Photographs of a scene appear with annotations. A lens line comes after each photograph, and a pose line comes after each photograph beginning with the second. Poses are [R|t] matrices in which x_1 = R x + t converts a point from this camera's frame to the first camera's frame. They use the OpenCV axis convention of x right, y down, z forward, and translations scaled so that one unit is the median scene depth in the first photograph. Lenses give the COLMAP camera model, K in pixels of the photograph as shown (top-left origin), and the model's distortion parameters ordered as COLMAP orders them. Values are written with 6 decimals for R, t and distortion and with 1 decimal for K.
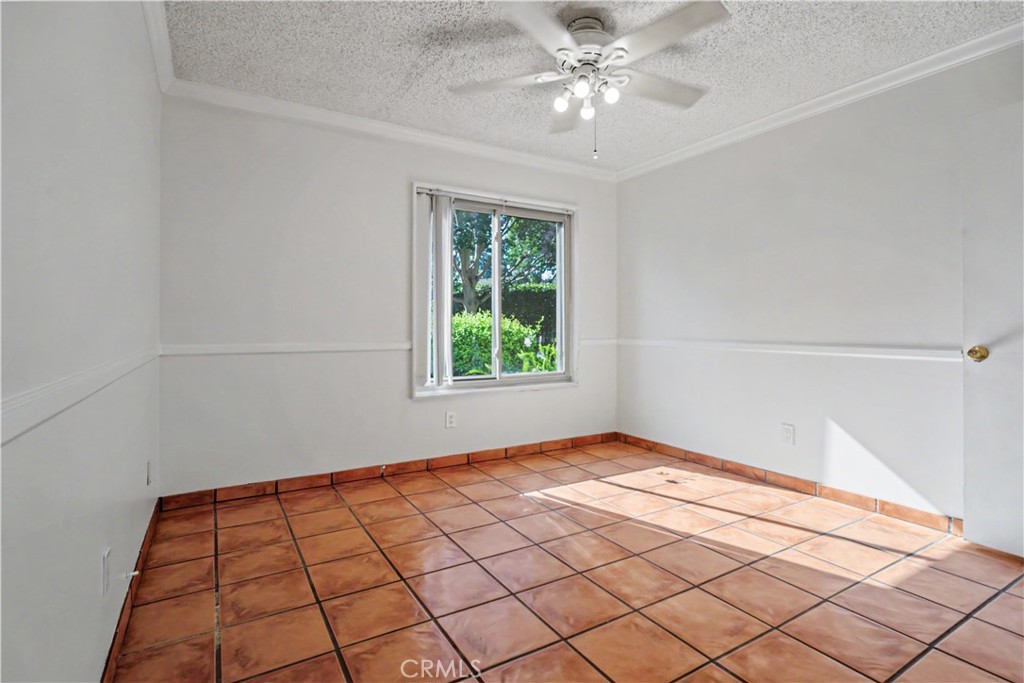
lens RADIAL K [[490.3, 0, 484.5], [0, 490.3, 322.1], [0, 0, 1]] dist [0.000264, -0.000088]
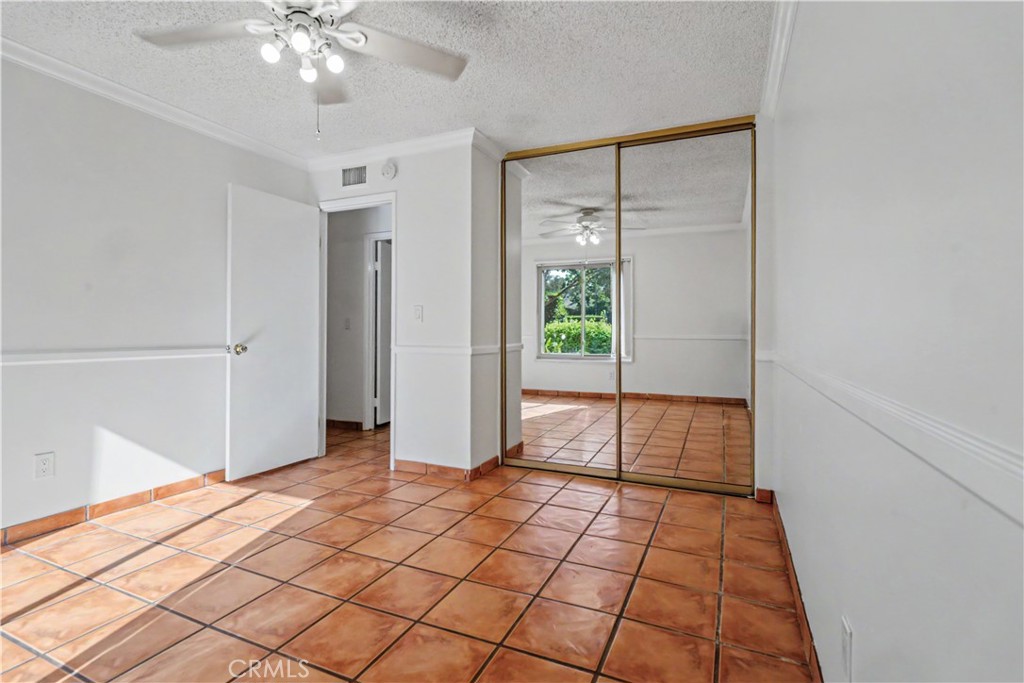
lens RADIAL K [[475.0, 0, 537.9], [0, 475.0, 336.6], [0, 0, 1]] dist [-0.000383, -0.000306]
pose [[-0.620202, -0.006193, 0.784417, -0.611221], [-0.005406, 0.999979, 0.003620, 0.018930], [-0.784423, -0.001995, -0.620223, 1.100929]]
